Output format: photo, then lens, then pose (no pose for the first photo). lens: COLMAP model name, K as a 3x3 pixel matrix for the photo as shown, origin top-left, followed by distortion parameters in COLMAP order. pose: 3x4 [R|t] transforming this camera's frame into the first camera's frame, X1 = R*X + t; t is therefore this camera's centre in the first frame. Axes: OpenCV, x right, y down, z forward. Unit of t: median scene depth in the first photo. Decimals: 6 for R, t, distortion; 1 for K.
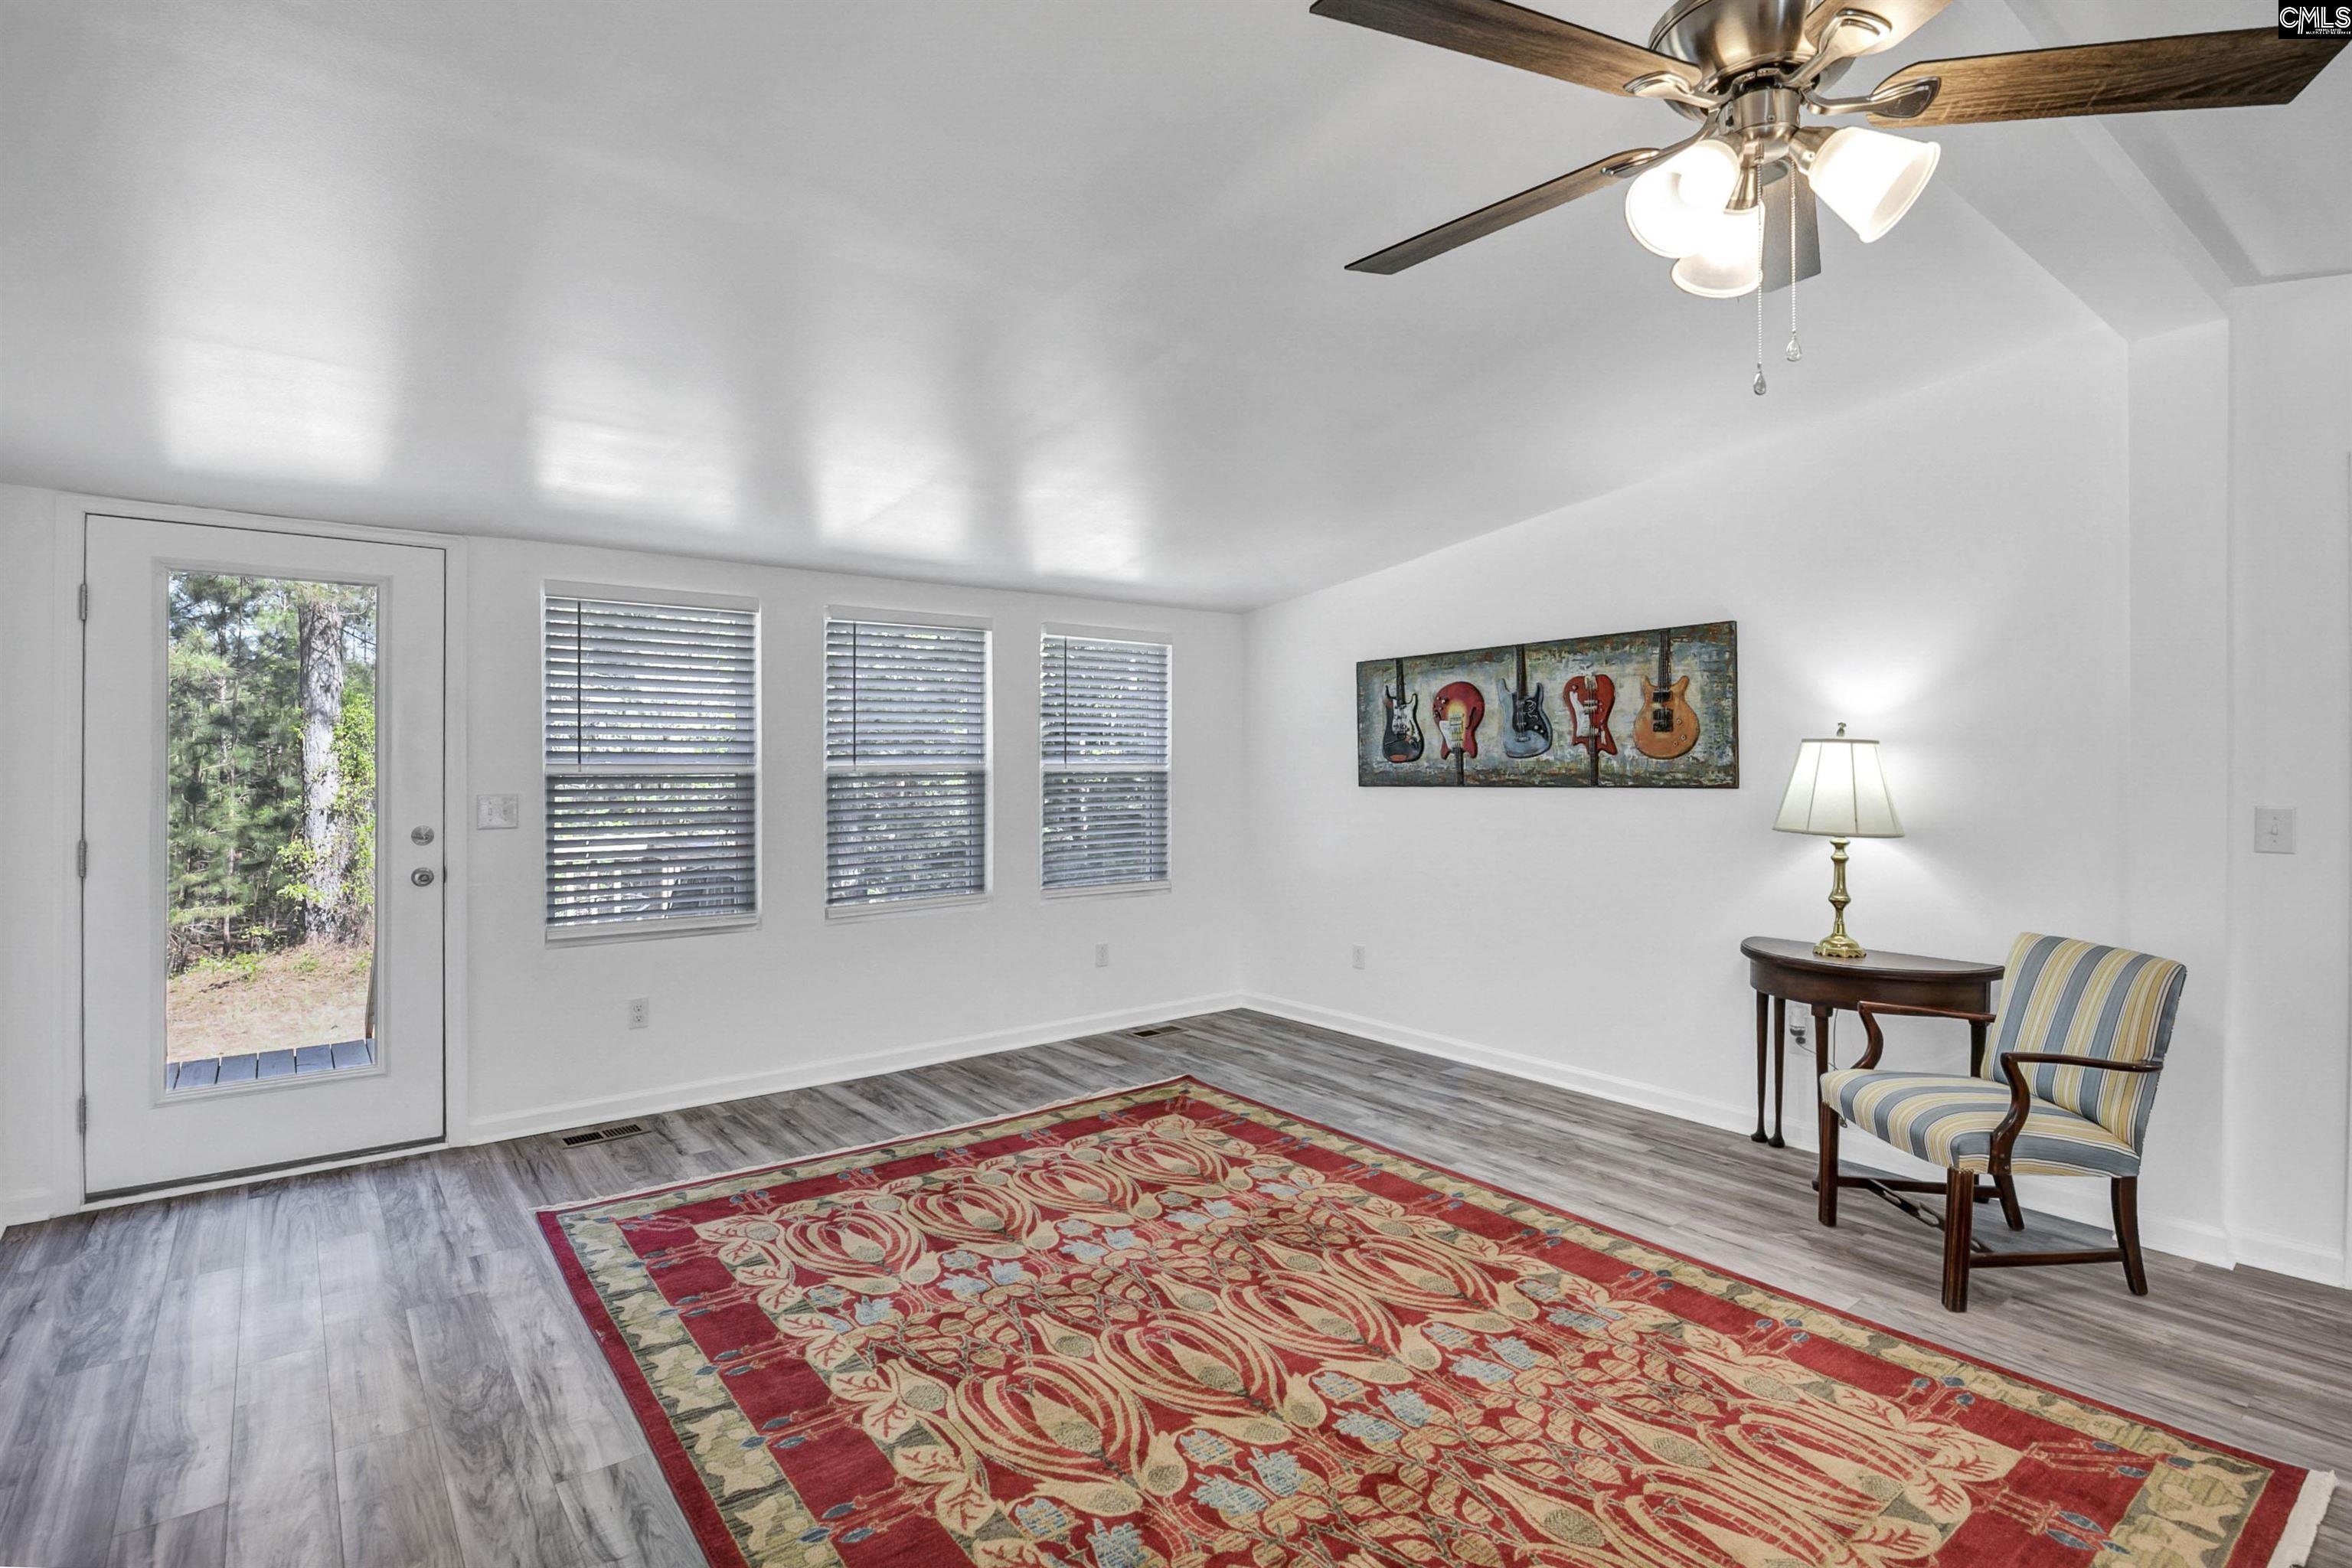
lens RADIAL K [[1137.0, 0, 1175.4], [0, 1137.0, 774.2], [0, 0, 1]] dist [-0.011592, -0.001038]
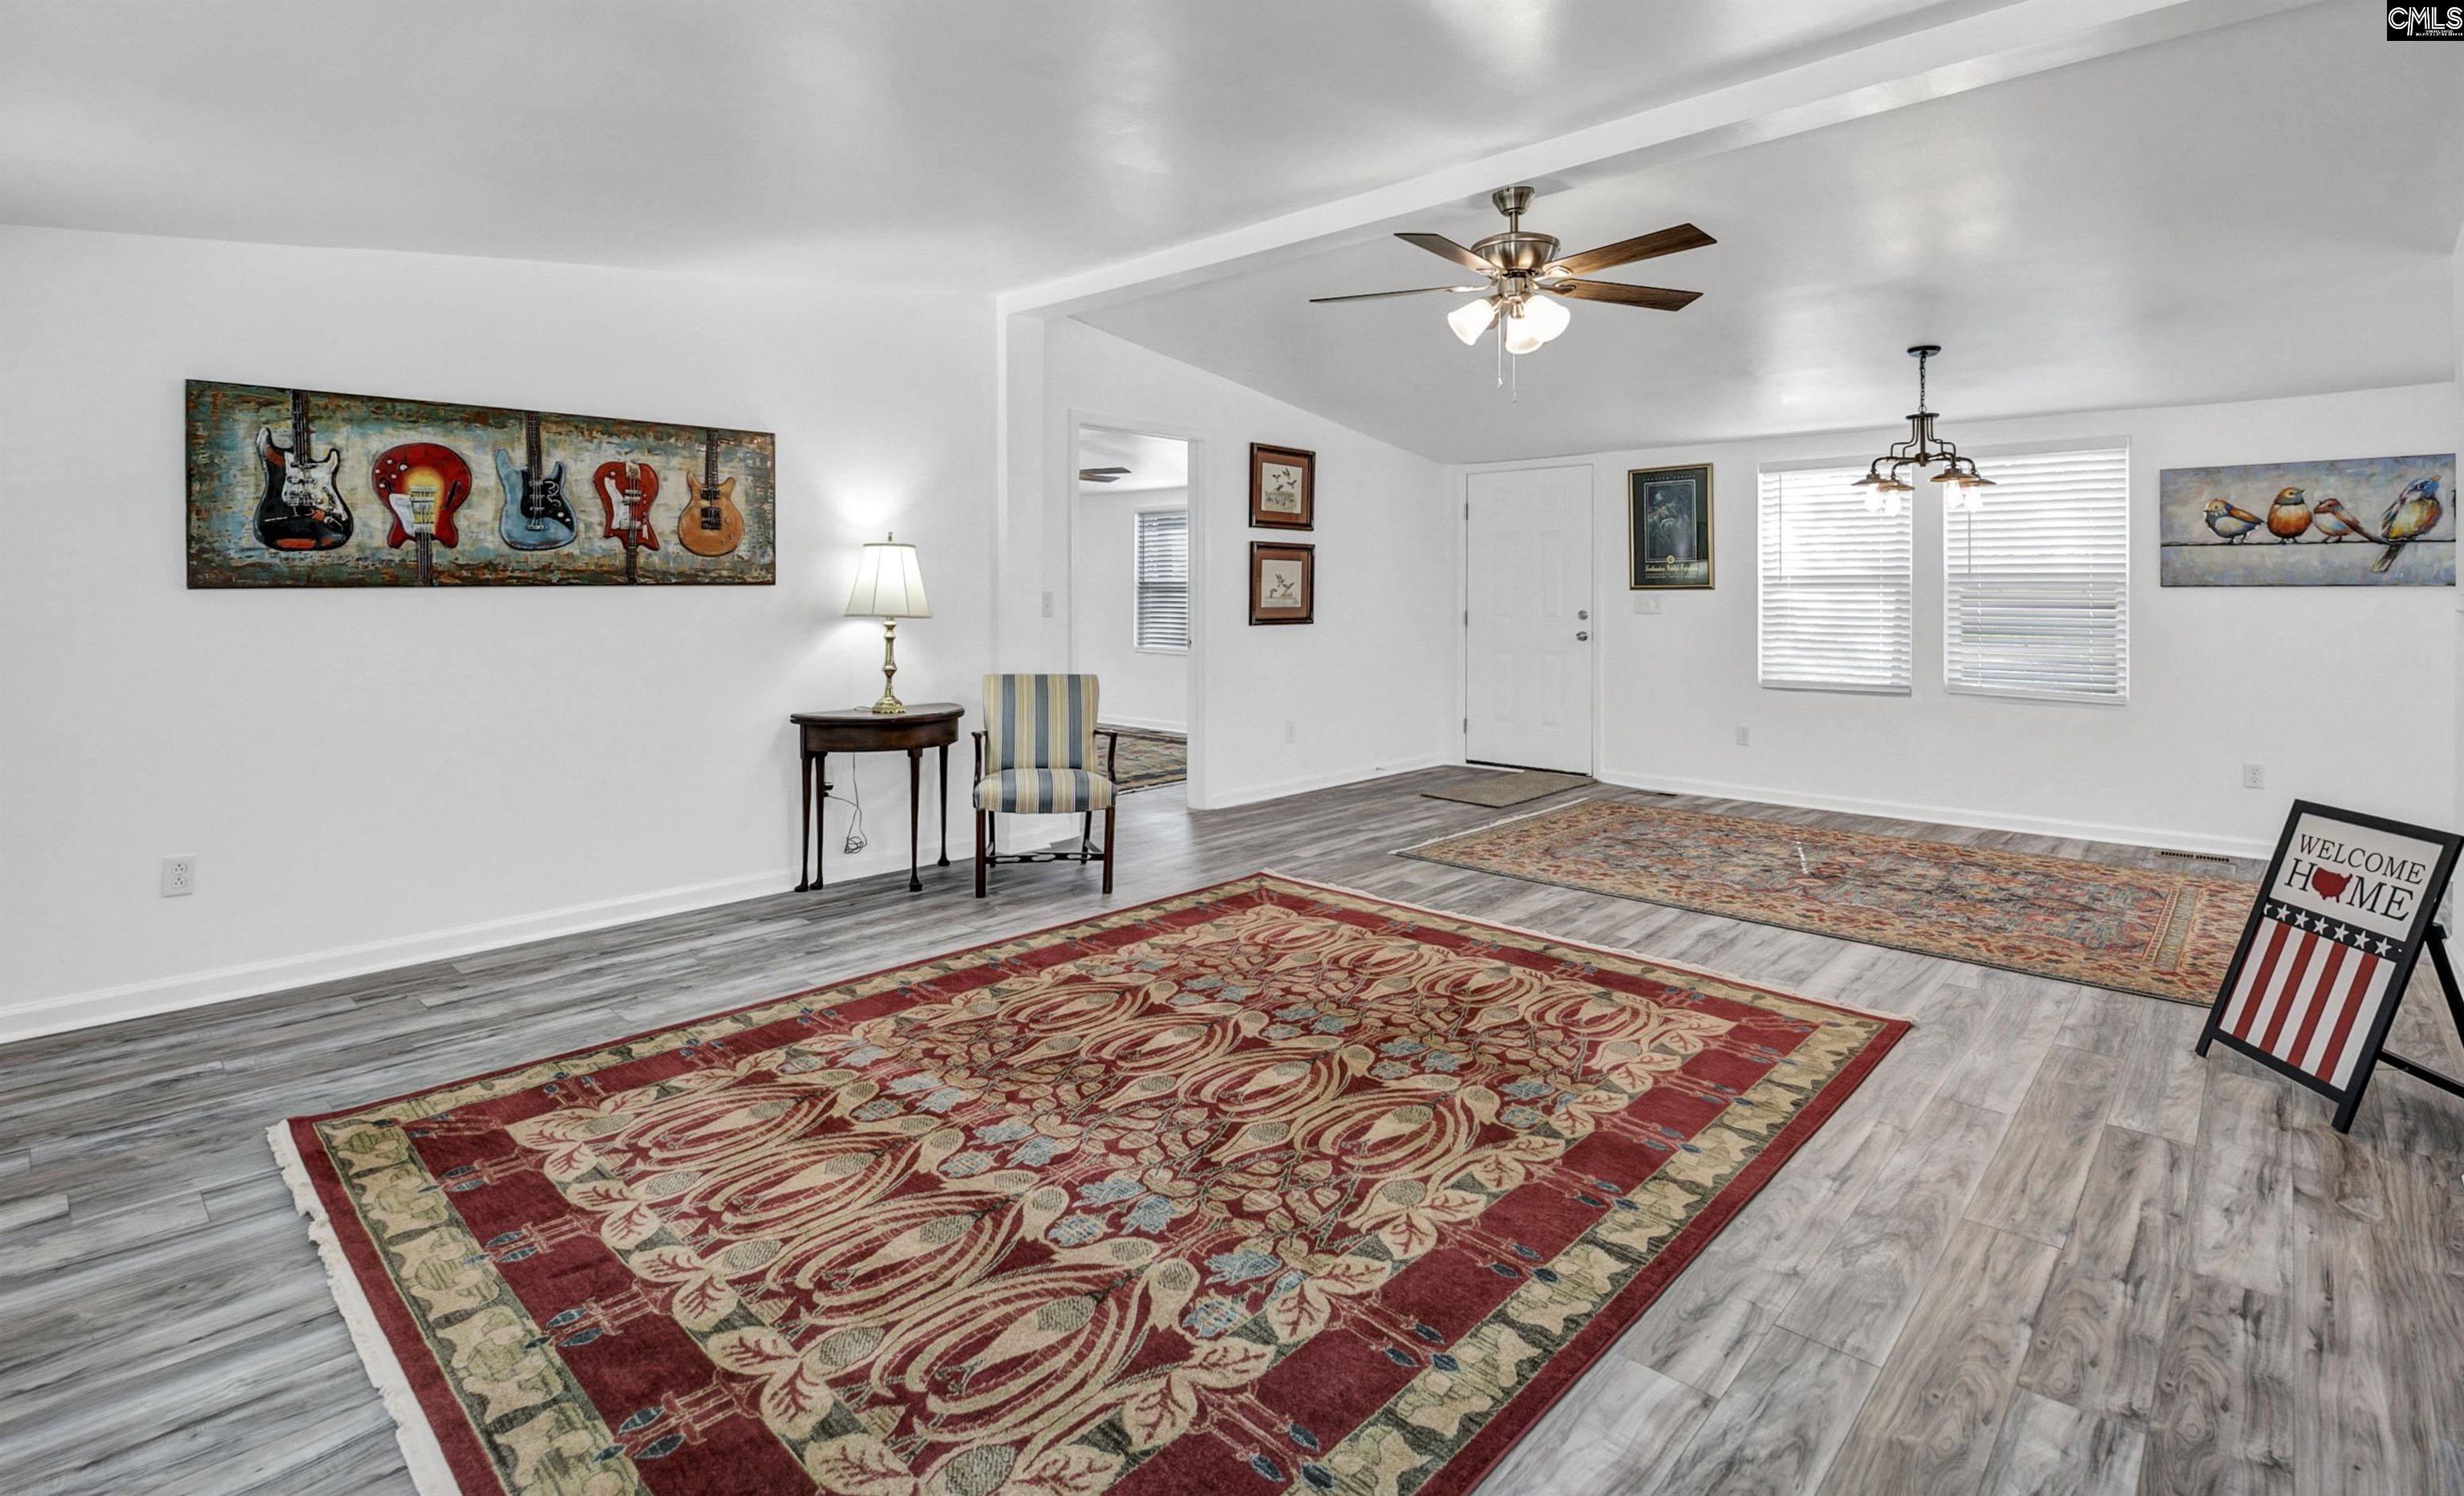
lens RADIAL K [[1135.7, 0, 1180.7], [0, 1135.7, 585.1], [0, 0, 1]] dist [-0.009209, -0.000888]
pose [[-0.130178, 0.003686, 0.991484, -0.616278], [0.006483, 0.999975, -0.002866, 0.017516], [-0.991469, 0.006054, -0.130199, 0.699260]]
